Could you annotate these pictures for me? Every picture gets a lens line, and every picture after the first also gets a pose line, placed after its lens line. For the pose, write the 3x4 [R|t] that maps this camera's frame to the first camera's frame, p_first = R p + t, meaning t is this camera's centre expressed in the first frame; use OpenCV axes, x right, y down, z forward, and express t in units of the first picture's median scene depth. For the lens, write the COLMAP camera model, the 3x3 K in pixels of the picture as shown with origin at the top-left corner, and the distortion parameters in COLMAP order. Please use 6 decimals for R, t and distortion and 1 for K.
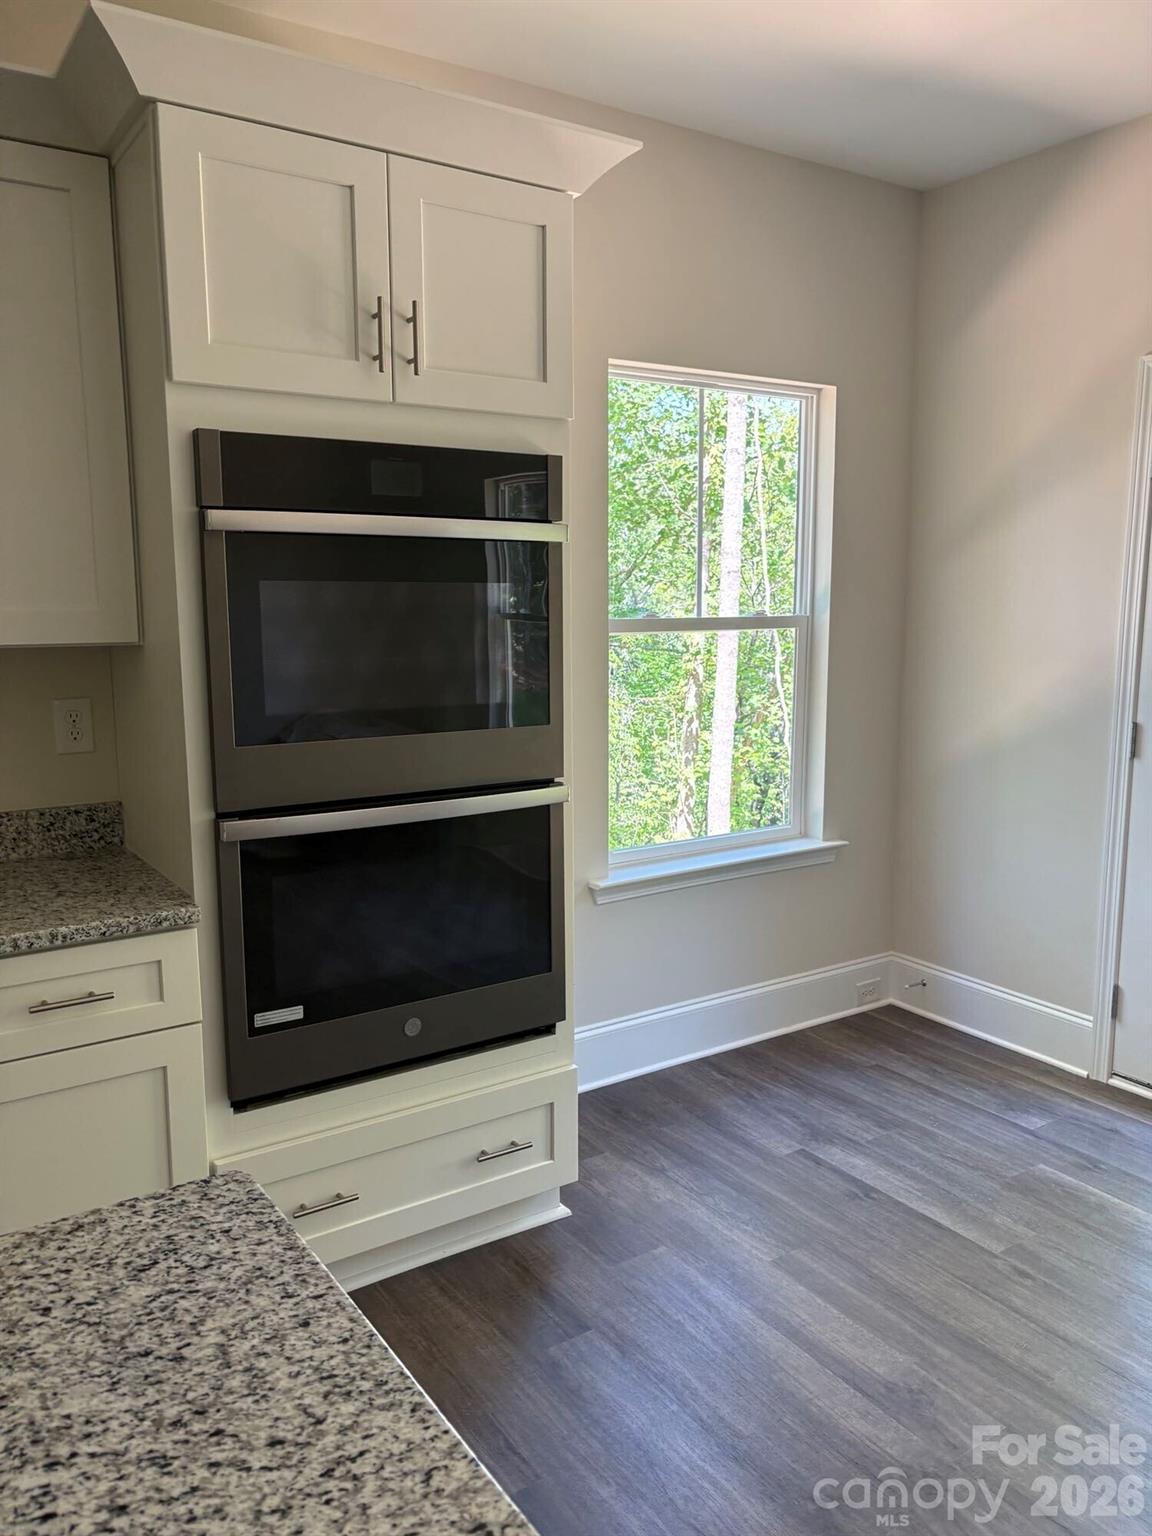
lens RADIAL K [[1140.3, 0, 579.8], [0, 1140.3, 765.6], [0, 0, 1]] dist [0.038968, -0.032419]
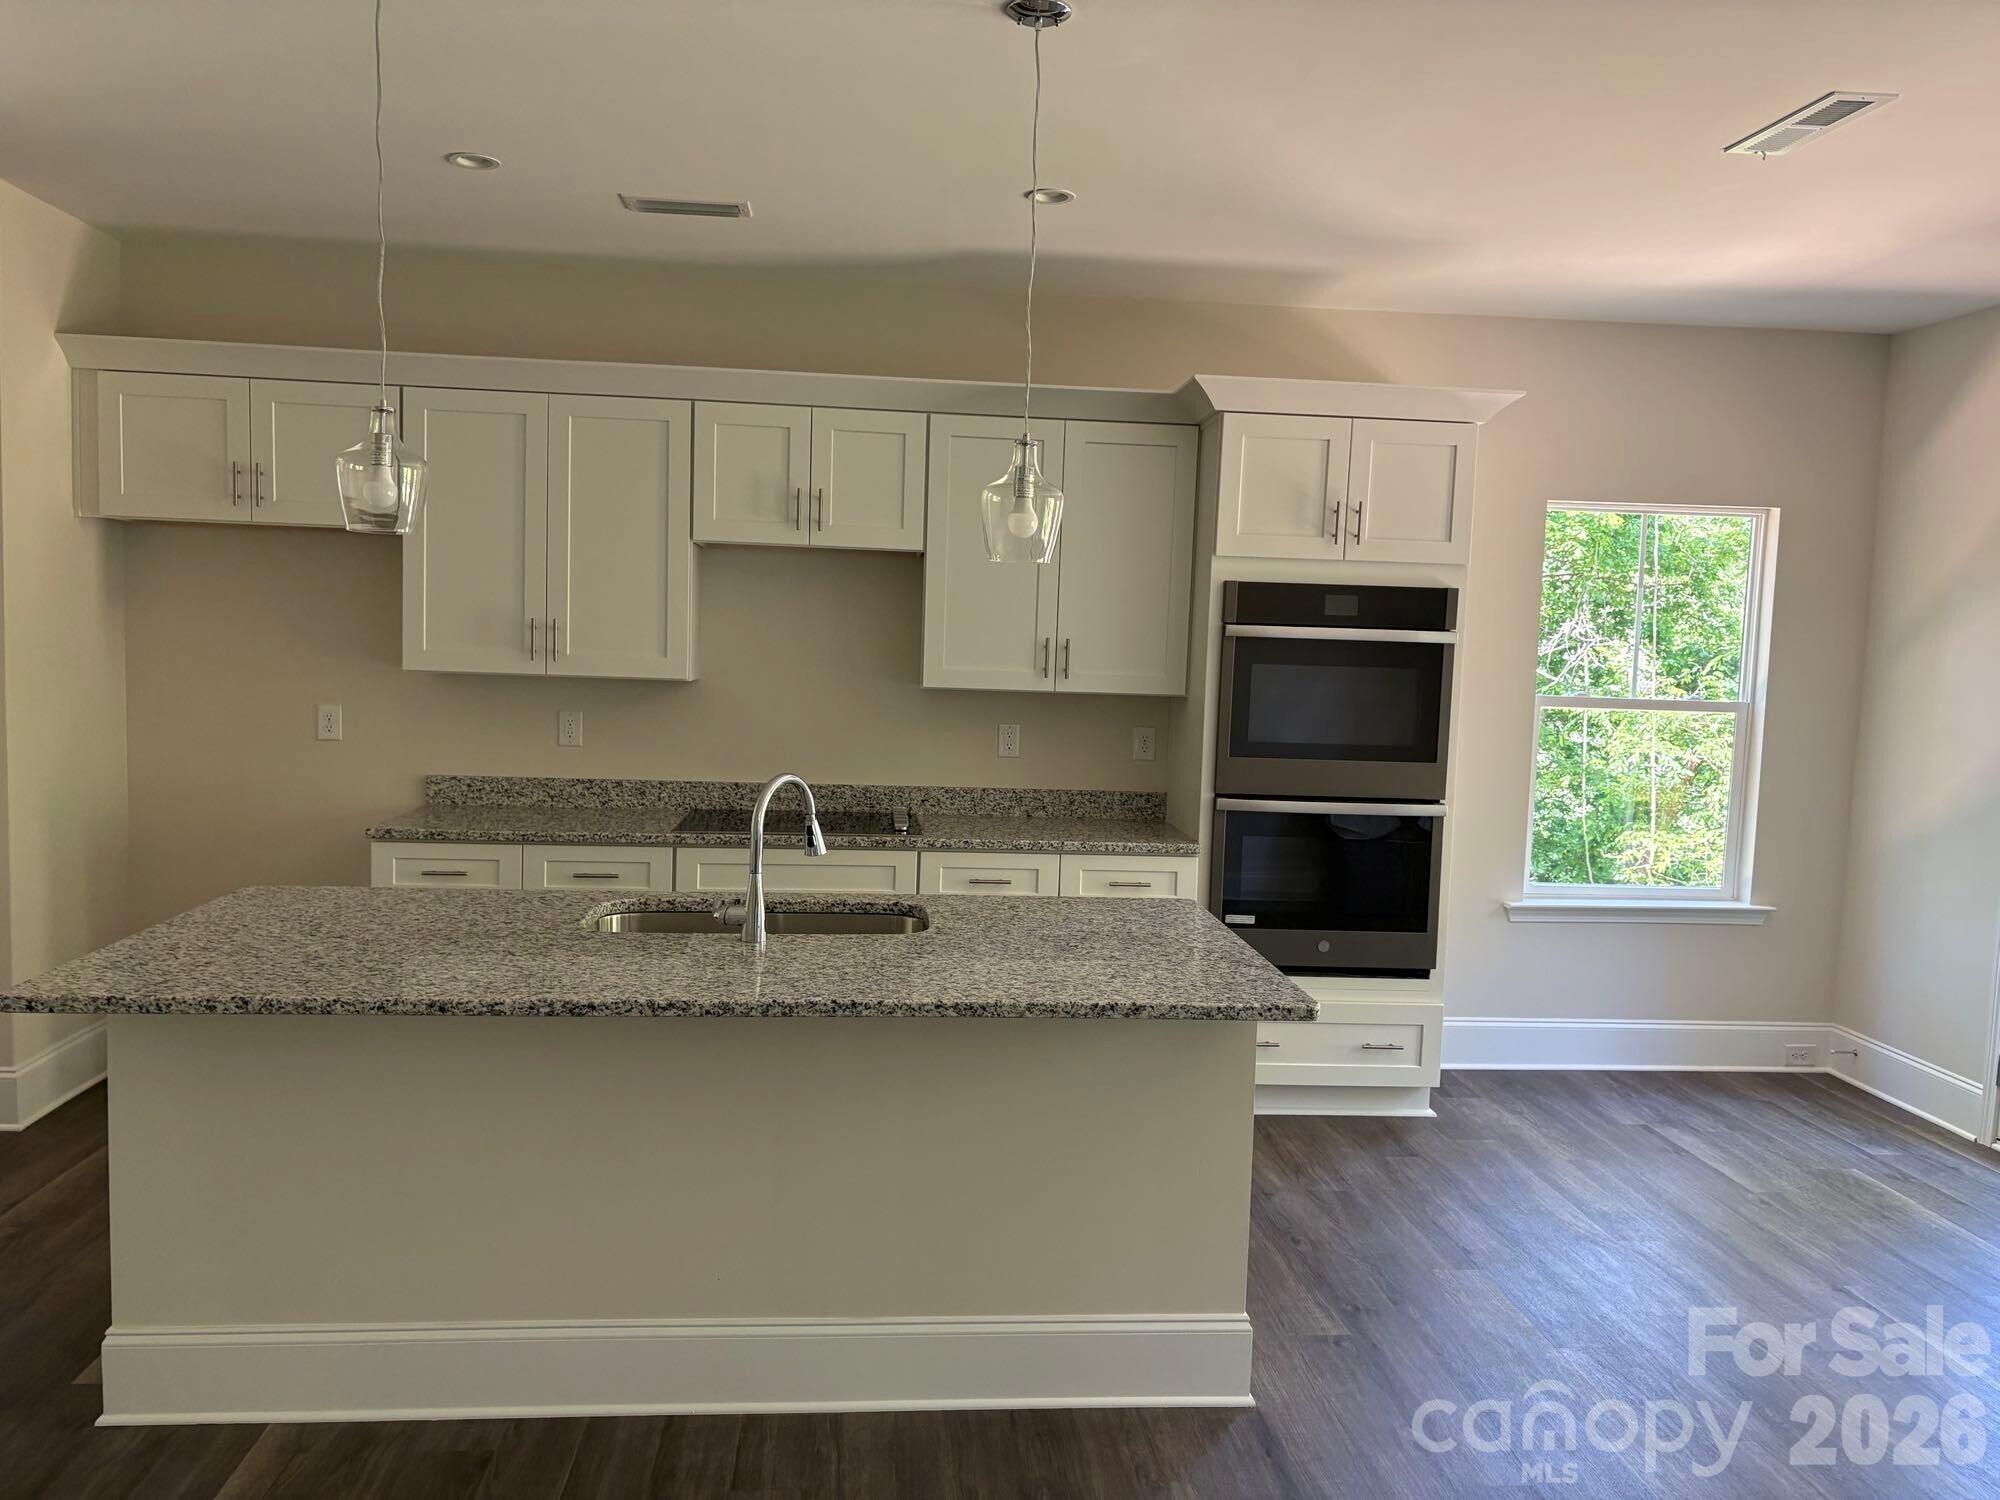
lens RADIAL K [[1484.8, 0, 1004.3], [0, 1484.8, 750.5], [0, 0, 1]] dist [0.038968, -0.032419]
pose [[0.873209, 0.070457, -0.482226, 0.366110], [-0.107450, 0.992978, -0.049488, 0.091237], [0.475353, 0.095028, 0.874648, -0.856690]]
